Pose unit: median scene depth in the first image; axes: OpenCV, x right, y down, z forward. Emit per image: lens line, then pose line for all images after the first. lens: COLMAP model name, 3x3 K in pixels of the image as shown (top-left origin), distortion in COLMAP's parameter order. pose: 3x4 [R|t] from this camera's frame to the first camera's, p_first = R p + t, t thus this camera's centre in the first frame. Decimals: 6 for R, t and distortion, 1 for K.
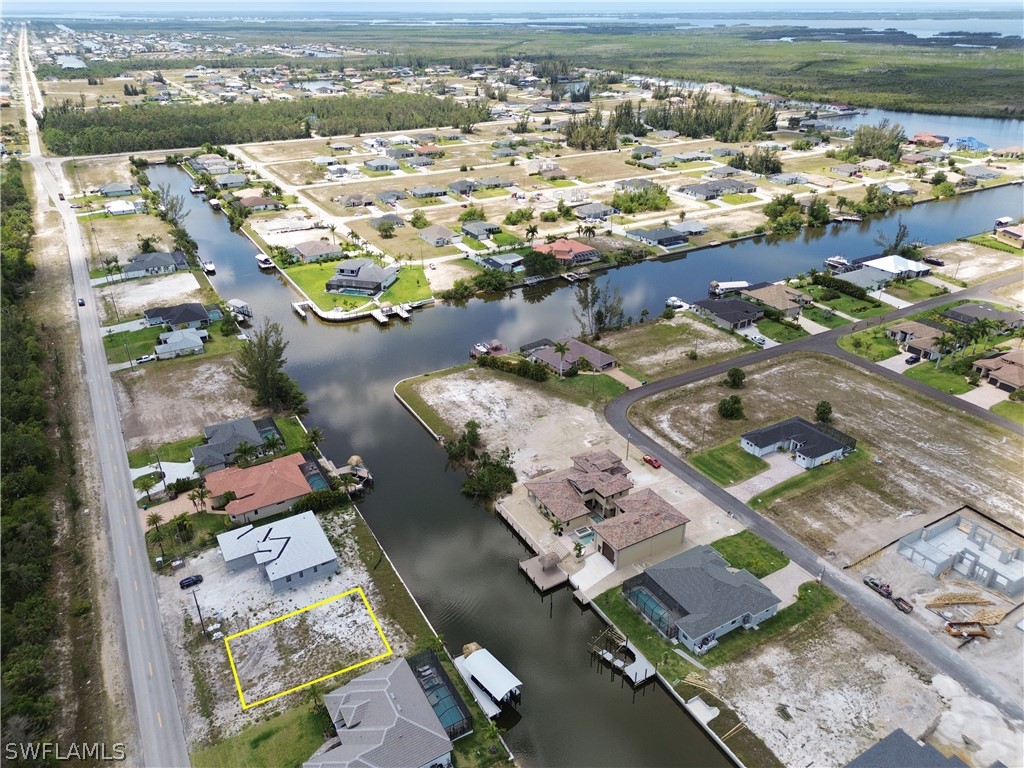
lens RADIAL K [[723.2, 0, 514.4], [0, 723.2, 380.6], [0, 0, 1]] dist [0.072659, -0.073758]
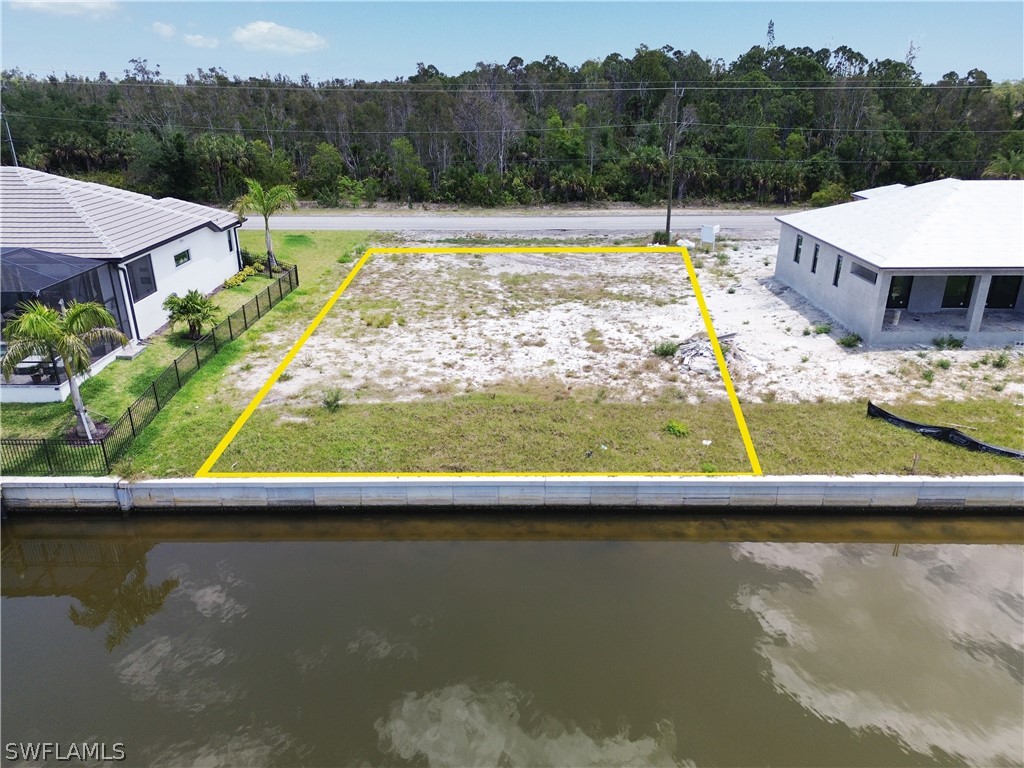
lens RADIAL K [[723.2, 0, 514.1], [0, 723.2, 388.9], [0, 0, 1]] dist [0.072659, -0.073758]
pose [[-0.505982, 0.329329, -0.797198, -0.009022], [-0.389478, 0.737417, 0.551836, 0.162447], [0.769603, 0.589710, -0.244853, 0.833361]]
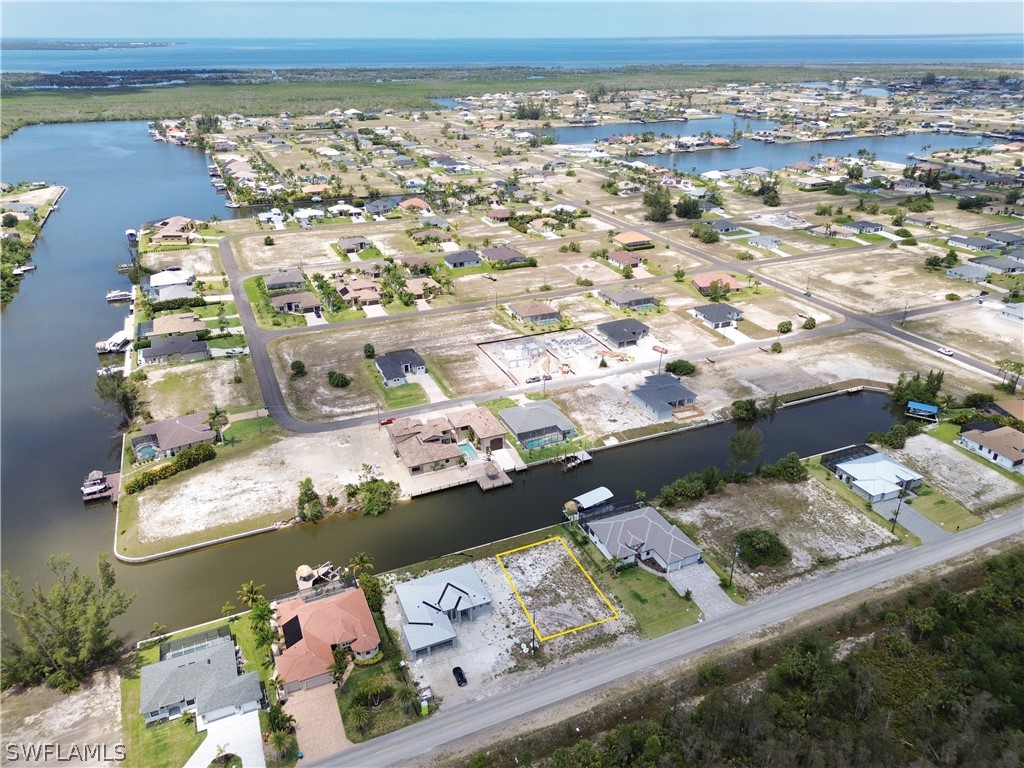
lens RADIAL K [[723.2, 0, 513.4], [0, 723.2, 380.0], [0, 0, 1]] dist [0.072659, -0.073758]
pose [[0.117863, -0.421842, 0.898976, -0.953193], [0.454714, 0.827727, 0.328792, -0.283593], [-0.882805, 0.370024, 0.289376, 0.426448]]
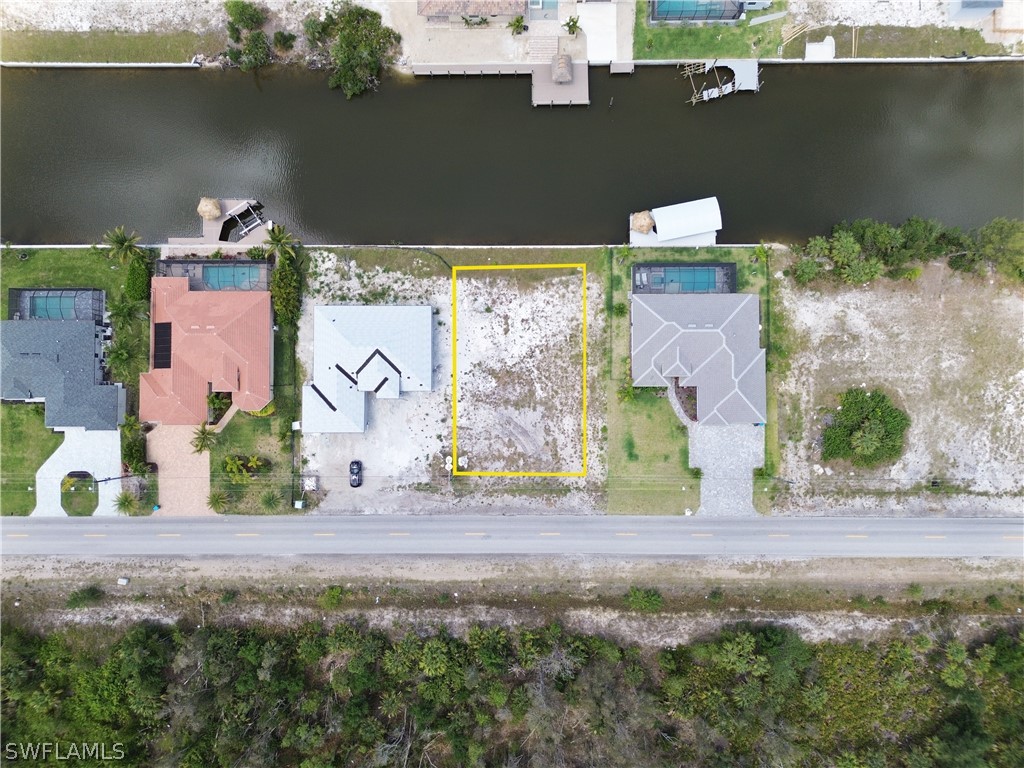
lens RADIAL K [[723.2, 0, 513.6], [0, 723.2, 378.3], [0, 0, 1]] dist [0.072659, -0.073758]
pose [[0.504355, -0.863088, 0.026557, -0.239305], [0.401735, 0.261760, 0.877548, -0.312320], [-0.764353, -0.431927, 0.478752, 0.450415]]
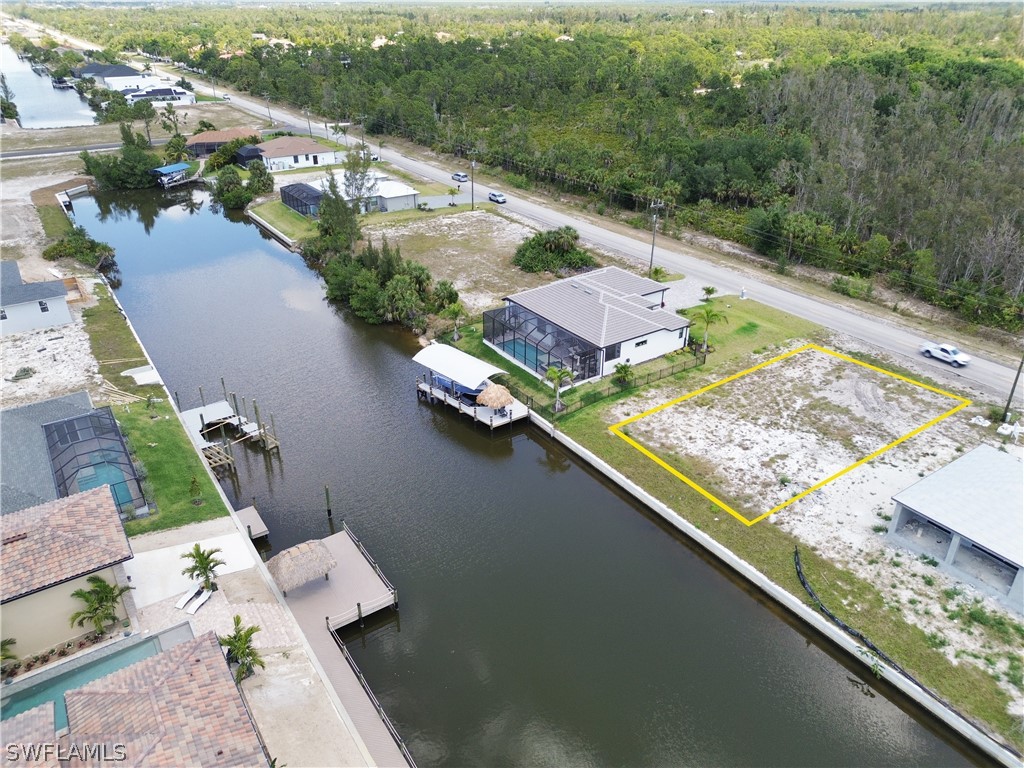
lens RADIAL K [[723.2, 0, 513.3], [0, 723.2, 384.7], [0, 0, 1]] dist [0.072659, -0.073758]
pose [[-0.997606, 0.036116, -0.058972, -0.027820], [-0.027498, 0.575289, 0.817488, -0.072226], [0.063450, 0.817152, -0.572919, 0.968946]]
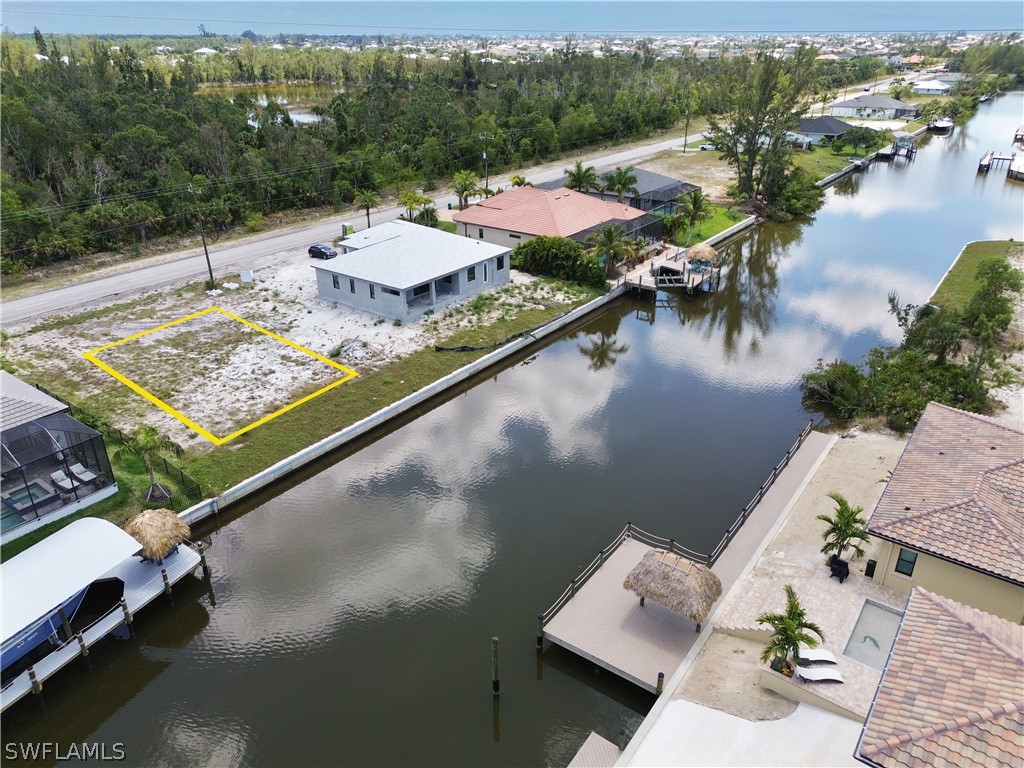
lens RADIAL K [[723.2, 0, 515.0], [0, 723.2, 383.5], [0, 0, 1]] dist [0.072659, -0.073758]
pose [[0.398677, 0.398742, -0.825870, 0.170643], [-0.417530, 0.880707, 0.223662, 0.134469], [0.816533, 0.255656, 0.517605, 0.698284]]
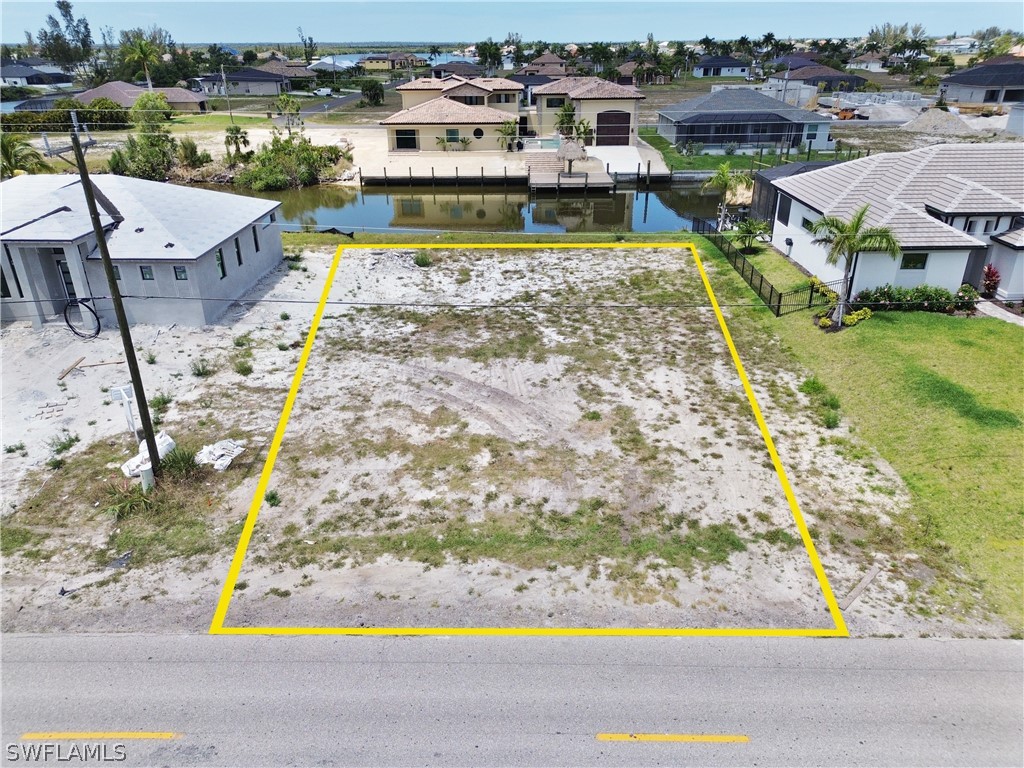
lens RADIAL K [[723.2, 0, 514.8], [0, 723.2, 381.9], [0, 0, 1]] dist [0.072659, -0.073758]
pose [[0.517569, -0.363571, 0.774557, -0.387901], [0.396361, 0.904127, 0.159537, 0.253743], [-0.758301, 0.224432, 0.612054, 0.629994]]
